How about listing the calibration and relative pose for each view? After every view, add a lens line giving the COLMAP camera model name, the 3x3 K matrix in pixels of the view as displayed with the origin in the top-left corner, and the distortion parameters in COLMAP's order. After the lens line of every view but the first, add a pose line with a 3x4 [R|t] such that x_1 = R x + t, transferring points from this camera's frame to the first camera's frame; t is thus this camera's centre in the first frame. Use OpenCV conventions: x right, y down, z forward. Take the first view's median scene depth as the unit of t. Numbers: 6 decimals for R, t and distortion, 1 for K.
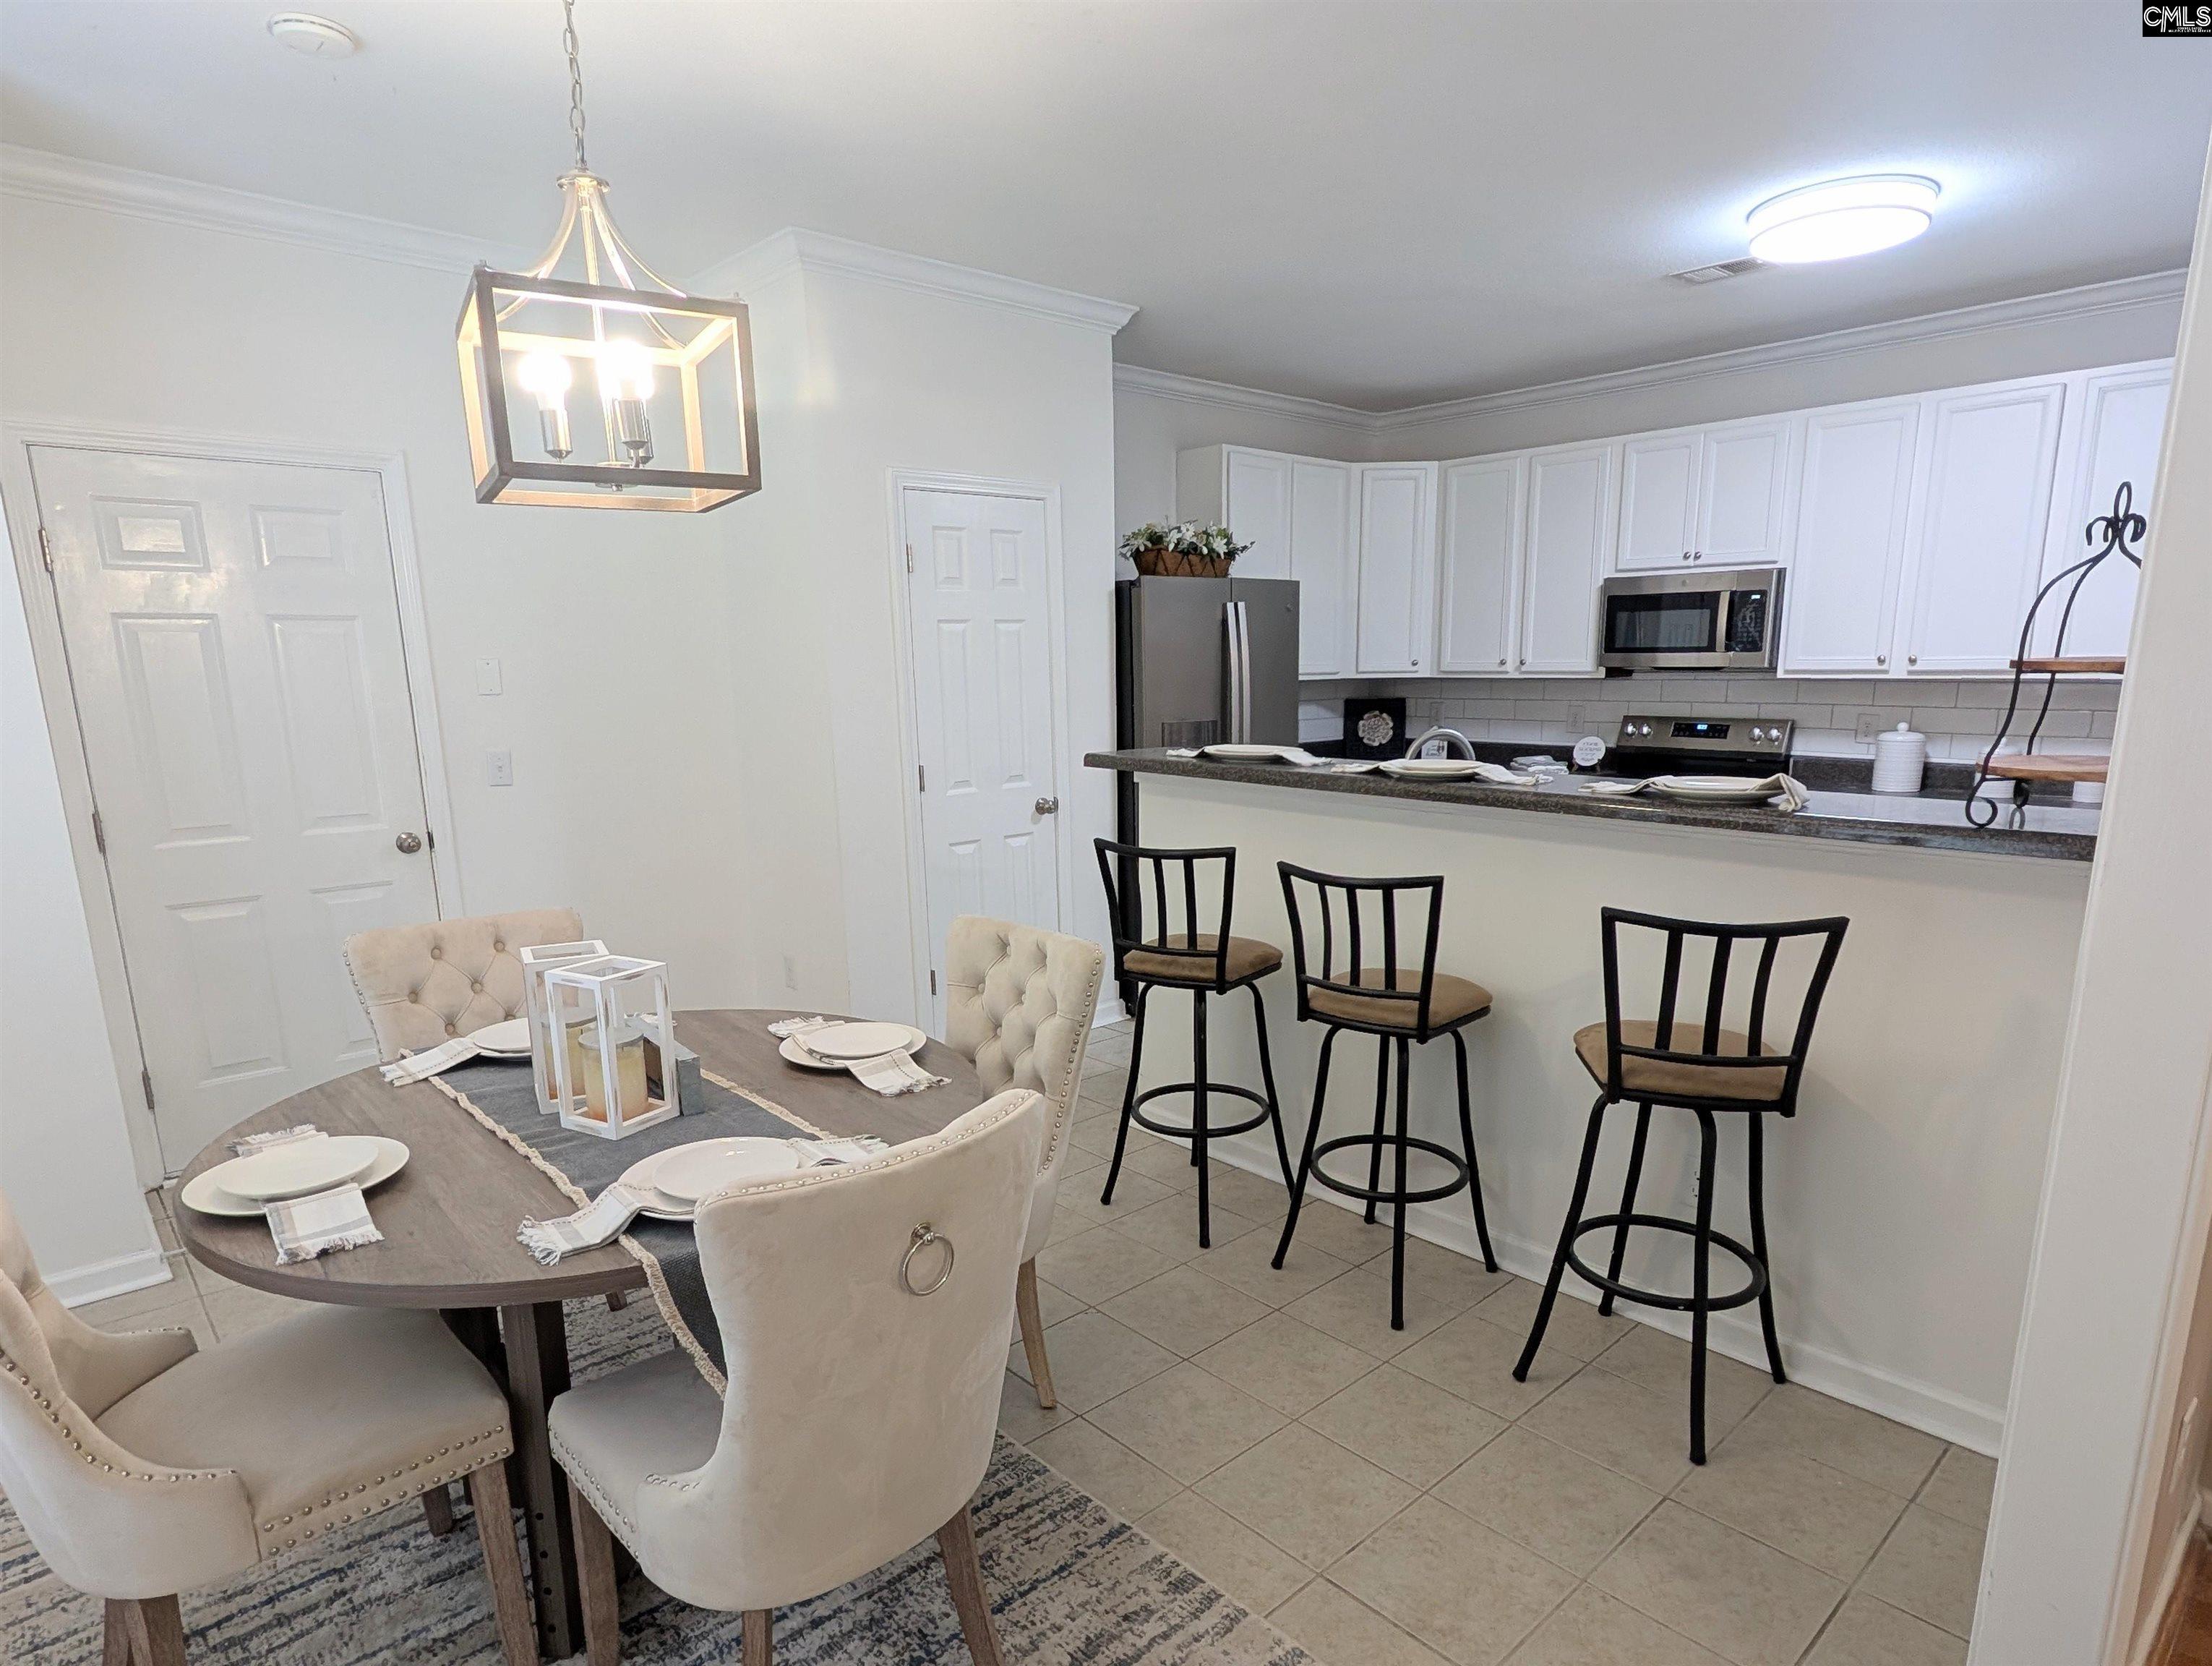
lens RADIAL K [[1229.0, 0, 1122.8], [0, 1229.0, 926.3], [0, 0, 1]] dist [-0.004284, -0.000941]
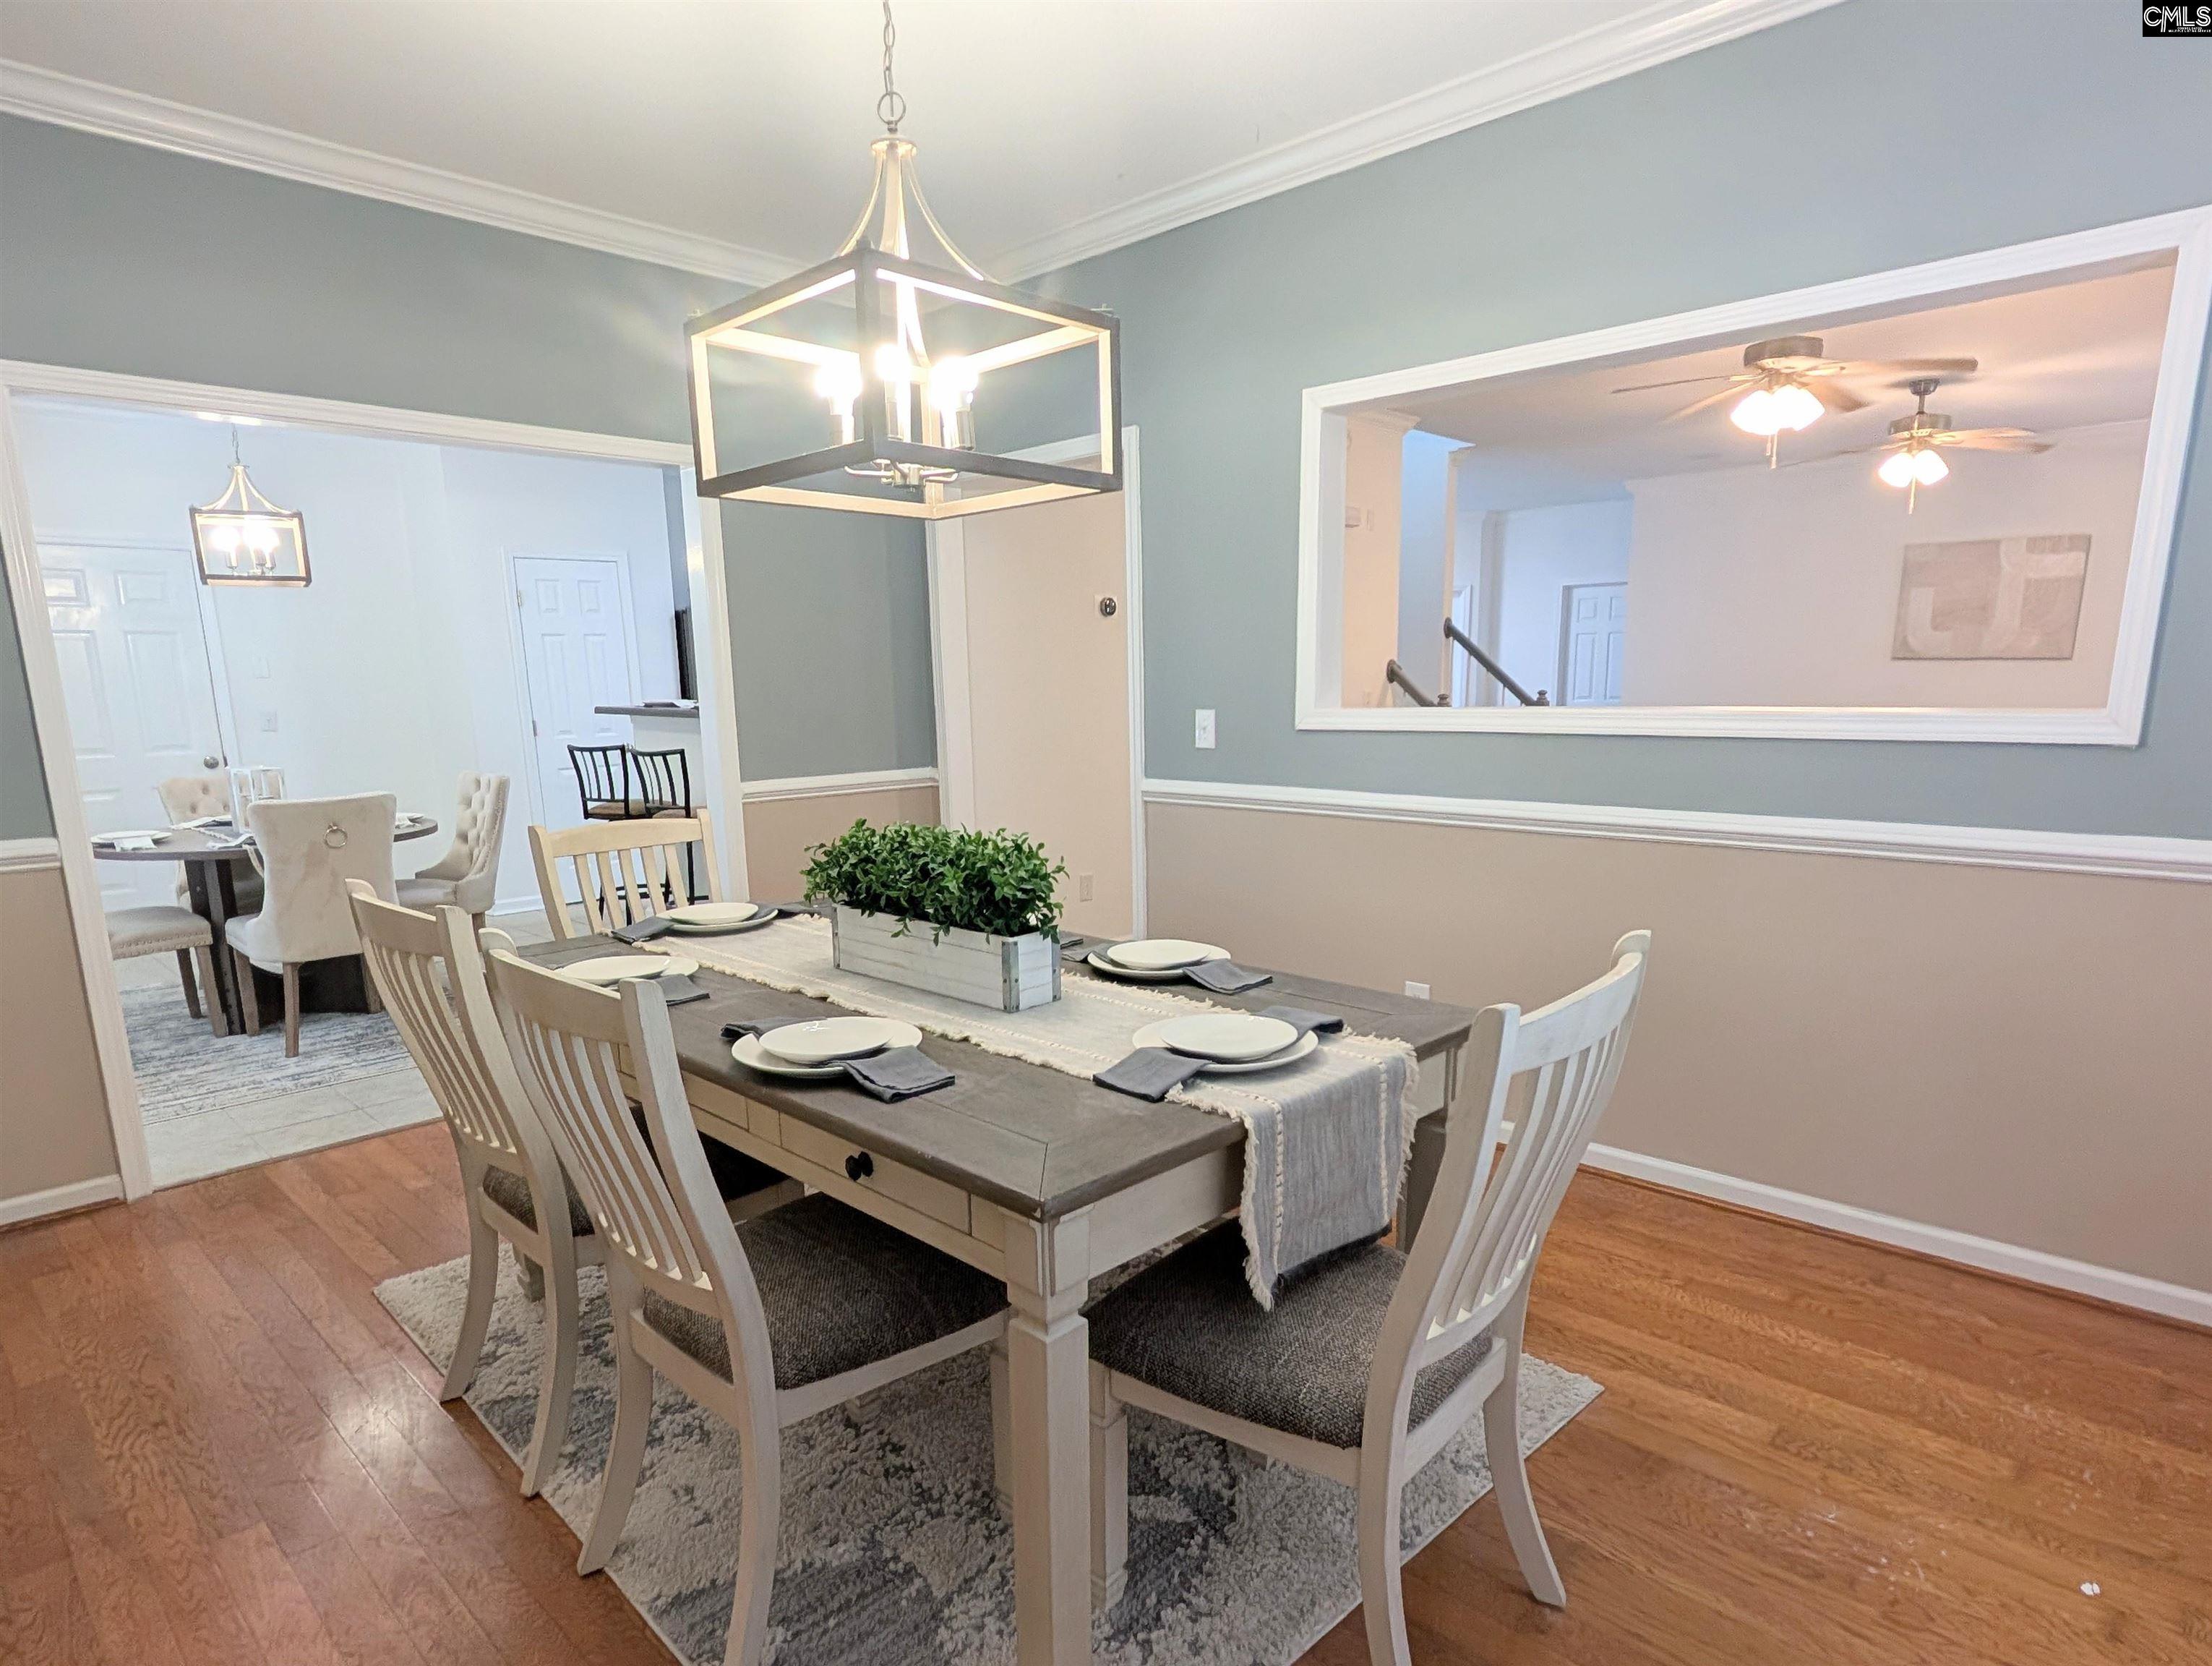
lens RADIAL K [[1229.0, 0, 1122.8], [0, 1229.0, 926.3], [0, 0, 1]] dist [-0.004284, -0.000941]
pose [[0.997947, -0.015248, 0.062203, 0.643629], [0.016124, 0.999777, -0.013602, 0.226191], [-0.061982, 0.014577, 0.997971, -0.874425]]
